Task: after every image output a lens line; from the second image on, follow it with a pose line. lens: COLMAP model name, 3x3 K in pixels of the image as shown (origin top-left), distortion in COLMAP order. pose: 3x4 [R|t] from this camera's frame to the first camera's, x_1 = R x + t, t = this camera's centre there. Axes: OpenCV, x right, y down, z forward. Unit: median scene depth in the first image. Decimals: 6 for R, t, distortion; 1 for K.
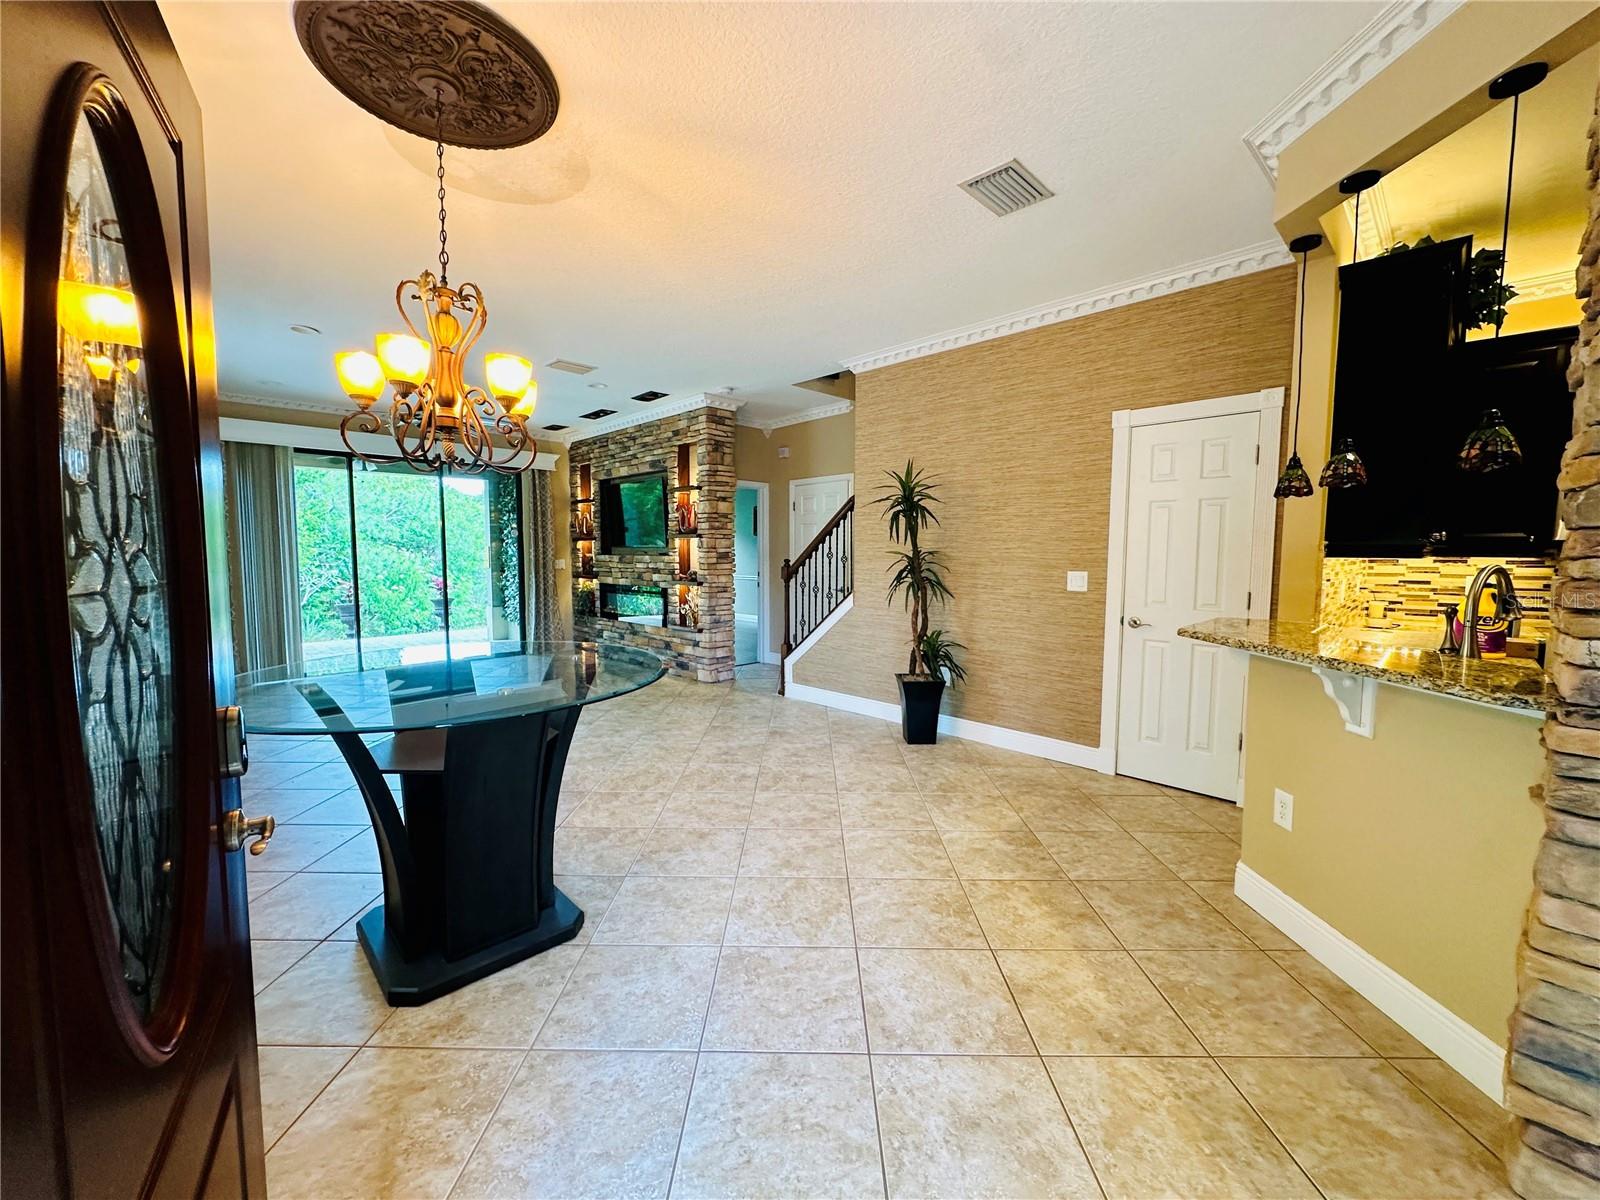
lens RADIAL K [[641.1, 0, 801.6], [0, 641.1, 600.3], [0, 0, 1]] dist [-0.000290, 0.000128]
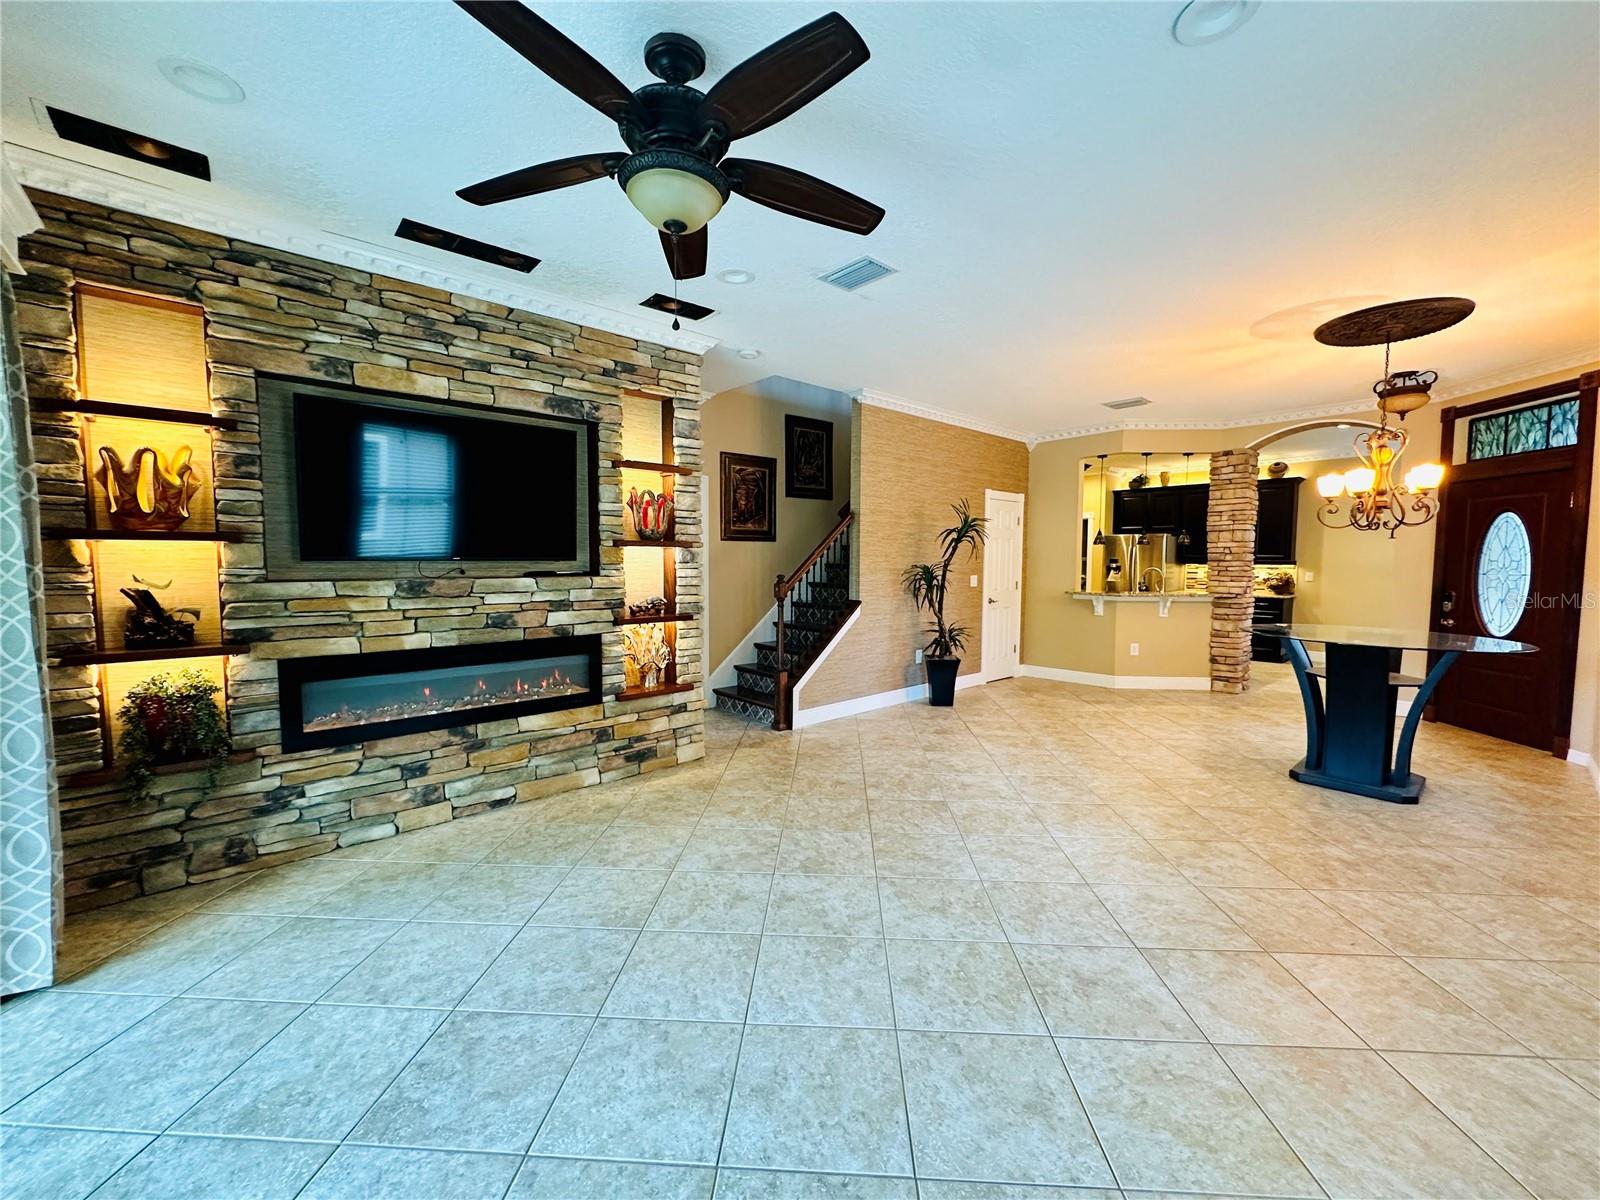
lens RADIAL K [[641.1, 0, 801.6], [0, 641.1, 600.3], [0, 0, 1]] dist [-0.000290, 0.000128]
pose [[0.040786, -0.066035, 0.996983, -0.789762], [0.075685, 0.995151, 0.062818, -0.072658], [-0.996297, 0.072895, 0.045586, 0.824922]]
